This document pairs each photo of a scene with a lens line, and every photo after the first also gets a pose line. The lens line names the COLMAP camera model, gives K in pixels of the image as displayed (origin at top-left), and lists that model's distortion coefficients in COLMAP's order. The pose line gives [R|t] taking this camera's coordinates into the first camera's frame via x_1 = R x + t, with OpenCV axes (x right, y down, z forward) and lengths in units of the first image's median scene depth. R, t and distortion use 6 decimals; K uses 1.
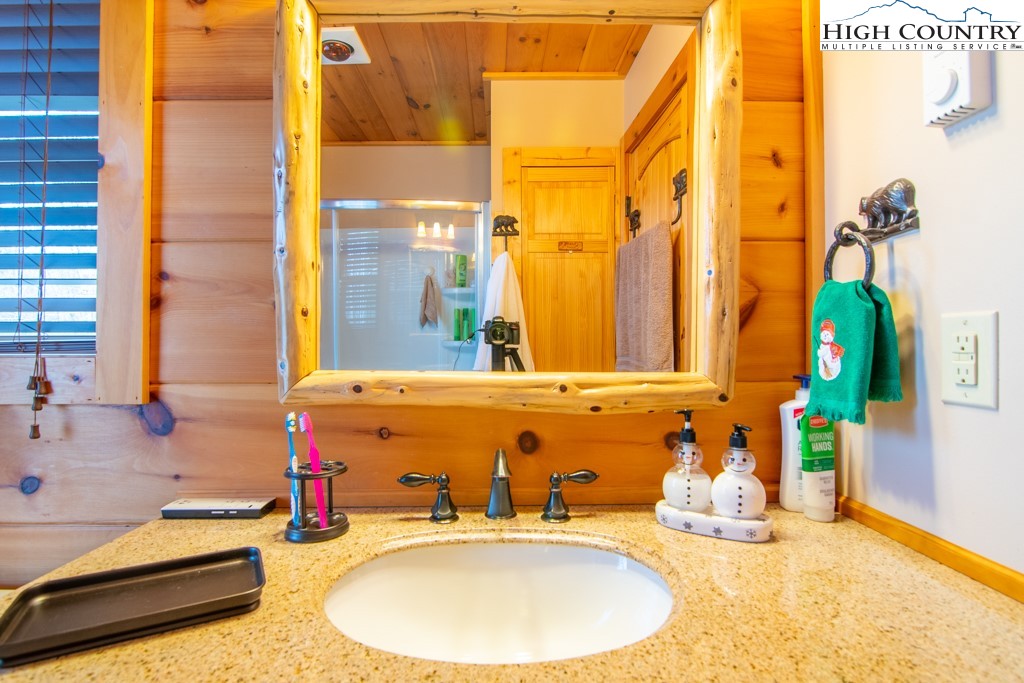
lens RADIAL K [[489.8, 0, 512.0], [0, 489.8, 341.5], [0, 0, 1]] dist [0.001038, -0.007747]
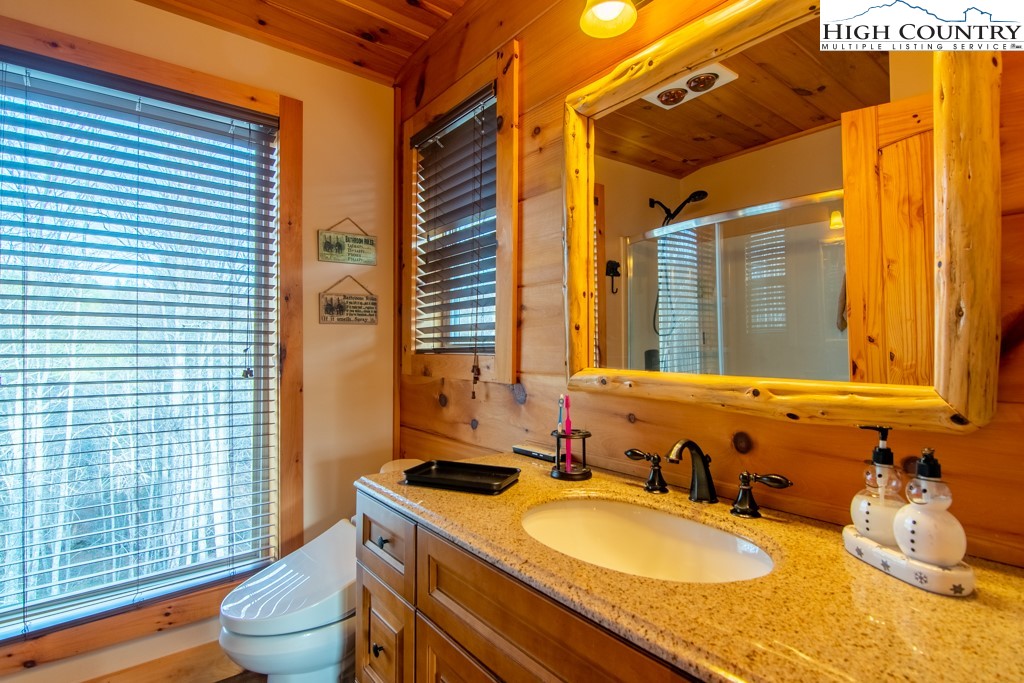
lens RADIAL K [[489.8, 0, 512.0], [0, 489.8, 341.5], [0, 0, 1]] dist [0.001038, -0.007747]
pose [[0.624367, -0.006133, -0.781107, 0.587409], [0.000703, 0.999973, -0.007289, -0.006617], [0.781131, 0.004002, 0.624355, -0.059853]]
